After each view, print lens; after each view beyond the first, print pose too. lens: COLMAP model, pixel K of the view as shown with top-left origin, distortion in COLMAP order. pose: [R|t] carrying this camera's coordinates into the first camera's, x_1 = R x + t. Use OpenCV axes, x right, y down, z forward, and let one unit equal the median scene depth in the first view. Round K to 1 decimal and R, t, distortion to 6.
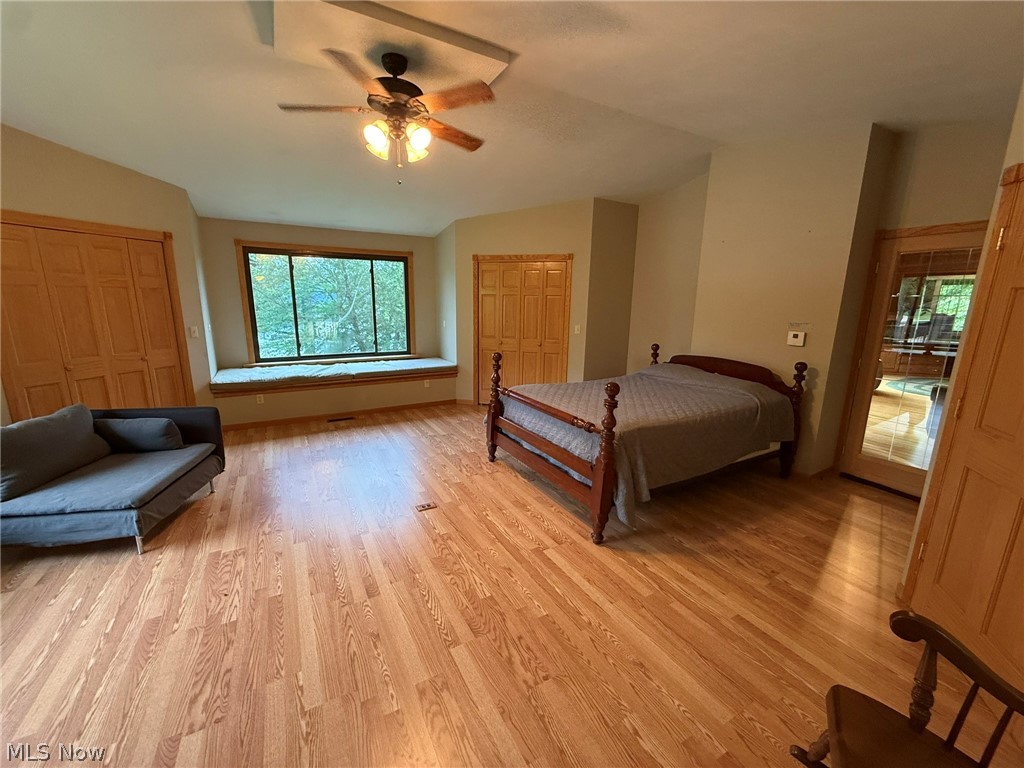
lens RADIAL K [[406.8, 0, 510.0], [0, 406.8, 384.6], [0, 0, 1]] dist [-0.001361, 0.000425]
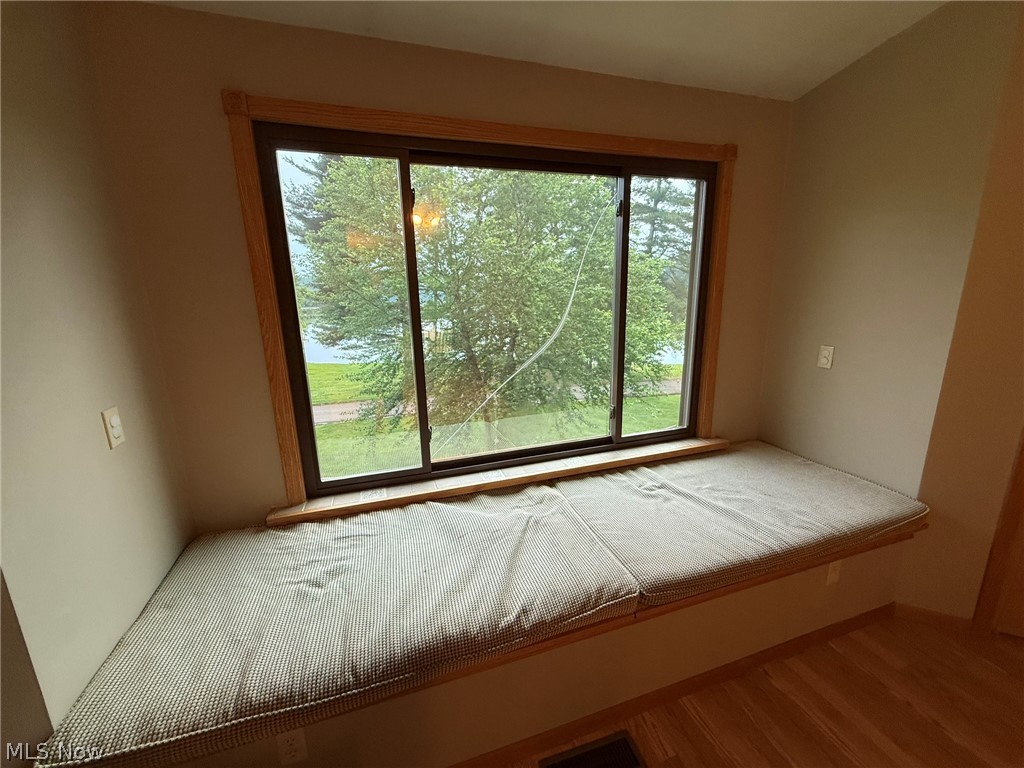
lens RADIAL K [[407.8, 0, 510.4], [0, 407.8, 383.8], [0, 0, 1]] dist [-0.000326, -0.000319]
pose [[0.978837, 0.006120, -0.204550, -0.772235], [-0.003951, 0.999932, 0.011007, -0.291125], [0.204603, -0.009966, 0.978794, 1.382187]]
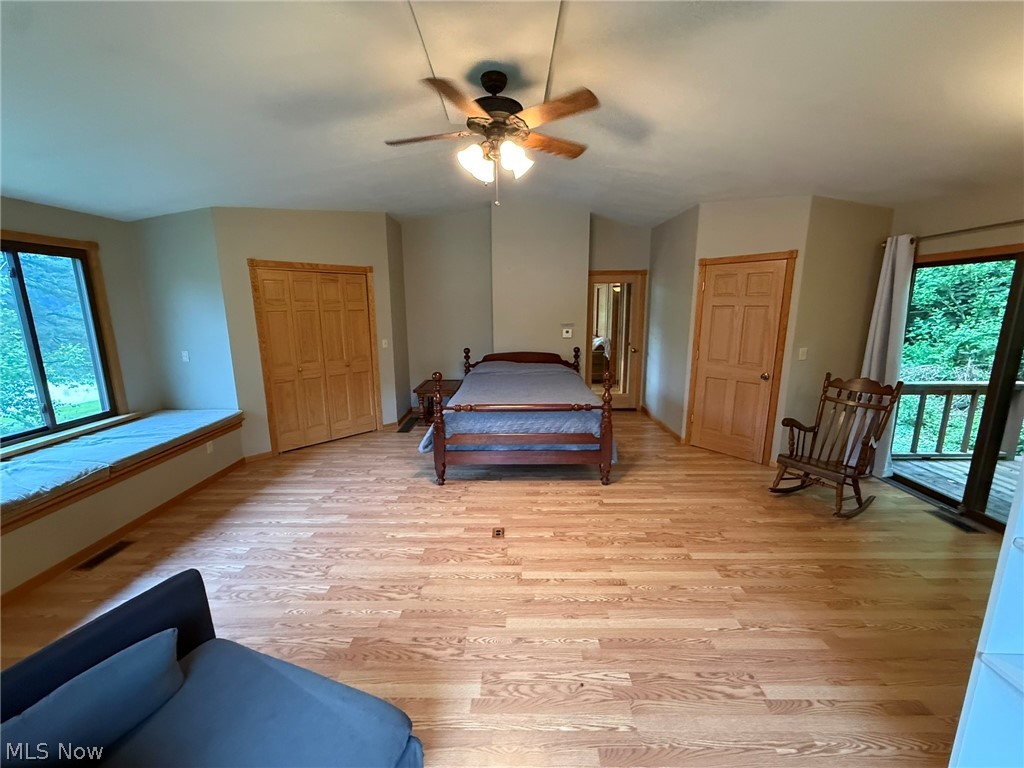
lens RADIAL K [[407.8, 0, 510.4], [0, 407.8, 383.8], [0, 0, 1]] dist [-0.000326, -0.000319]
pose [[0.498513, -0.182832, 0.847382, -1.046051], [0.193997, 0.976244, 0.096507, -0.150199], [-0.844896, 0.116279, 0.522139, 0.469141]]
